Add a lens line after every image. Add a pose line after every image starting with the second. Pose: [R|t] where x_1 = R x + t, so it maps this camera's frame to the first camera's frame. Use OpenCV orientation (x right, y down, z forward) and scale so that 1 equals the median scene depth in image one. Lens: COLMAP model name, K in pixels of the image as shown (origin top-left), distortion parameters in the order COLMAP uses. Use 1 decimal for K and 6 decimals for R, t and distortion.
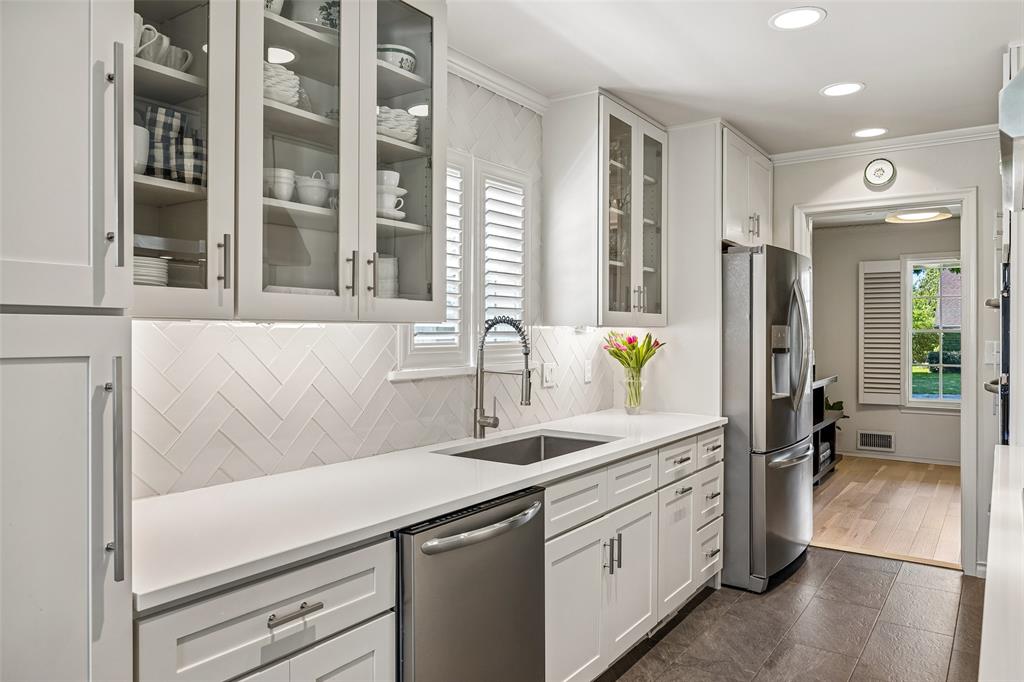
lens RADIAL K [[700.2, 0, 508.6], [0, 700.2, 334.4], [0, 0, 1]] dist [-0.007315, -0.003561]
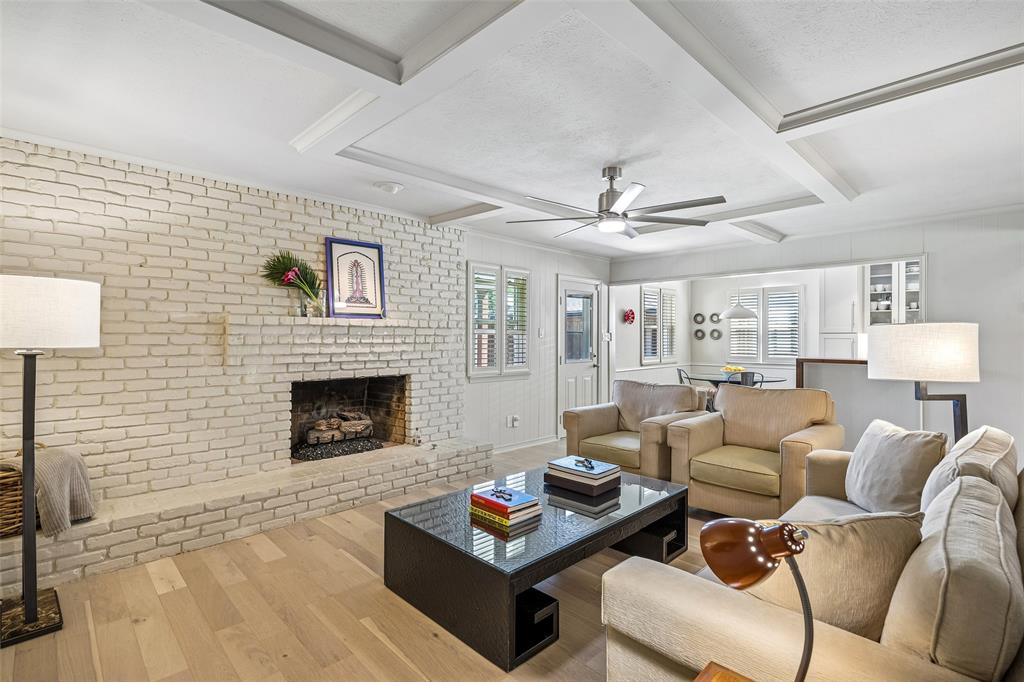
lens RADIAL K [[472.9, 0, 509.8], [0, 472.9, 341.3], [0, 0, 1]] dist [-0.010310, 0.000269]
pose [[-0.188640, 0.007632, -0.982017, 2.290369], [0.000434, 0.999970, 0.007688, 0.009444], [0.982046, 0.001024, -0.188637, -0.788882]]
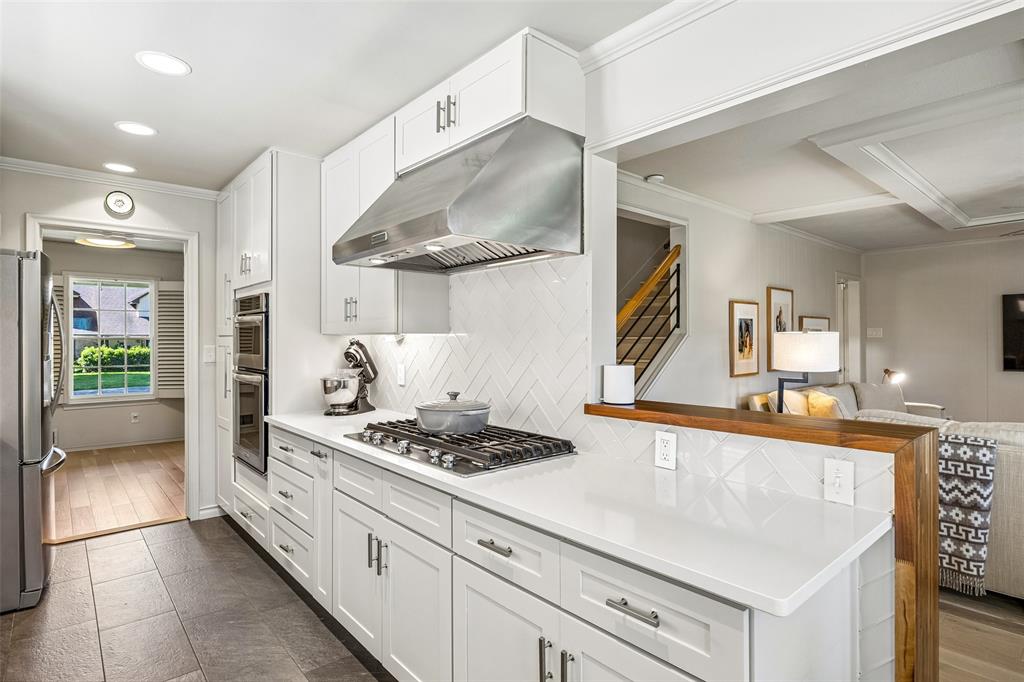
lens RADIAL K [[531.7, 0, 513.5], [0, 531.7, 337.6], [0, 0, 1]] dist [-0.005602, -0.000552]
pose [[0.234616, 0.002341, 0.972085, -0.251088], [0.003378, 0.999989, -0.003223, -0.001930], [-0.972082, 0.004040, 0.234606, 0.213500]]
